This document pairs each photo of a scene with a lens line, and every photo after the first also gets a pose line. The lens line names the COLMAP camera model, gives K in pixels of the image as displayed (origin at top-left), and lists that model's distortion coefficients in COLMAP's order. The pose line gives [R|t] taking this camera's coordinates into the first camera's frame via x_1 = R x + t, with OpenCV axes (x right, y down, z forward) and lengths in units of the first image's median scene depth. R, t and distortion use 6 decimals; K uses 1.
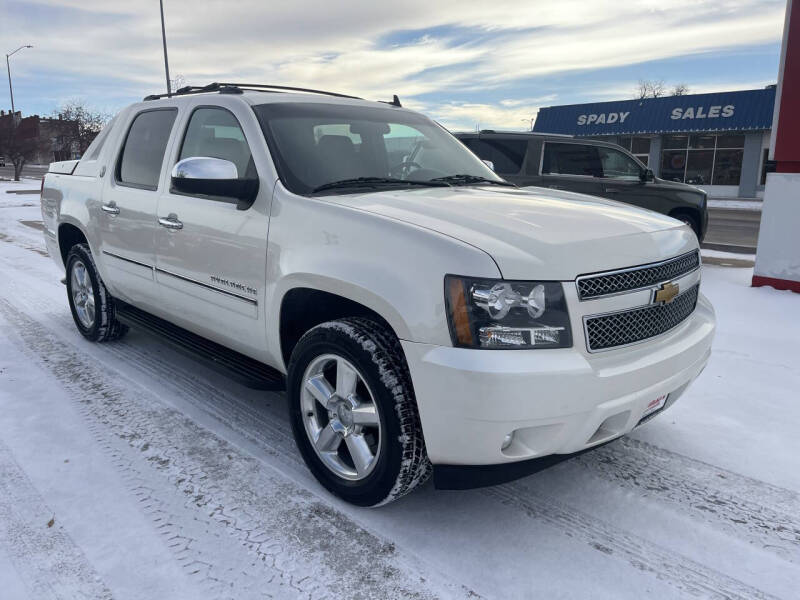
lens RADIAL K [[613.6, 0, 399.3], [0, 613.6, 298.1], [0, 0, 1]] dist [0.050990, -0.070708]
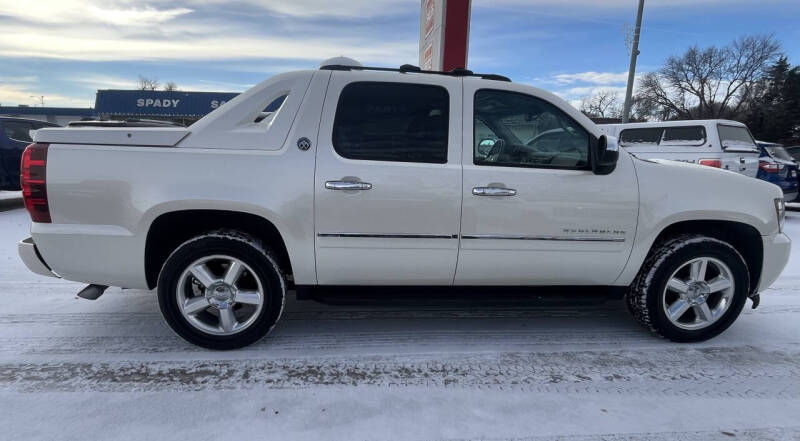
lens RADIAL K [[426.5, 0, 369.7], [0, 426.5, 228.9], [0, 0, 1]] dist [-0.004994, 0.000081]
pose [[0.626775, -0.144280, 0.765726, -1.367020], [0.146137, 0.987036, 0.066361, -0.170049], [-0.765374, 0.070307, 0.639734, 0.837511]]
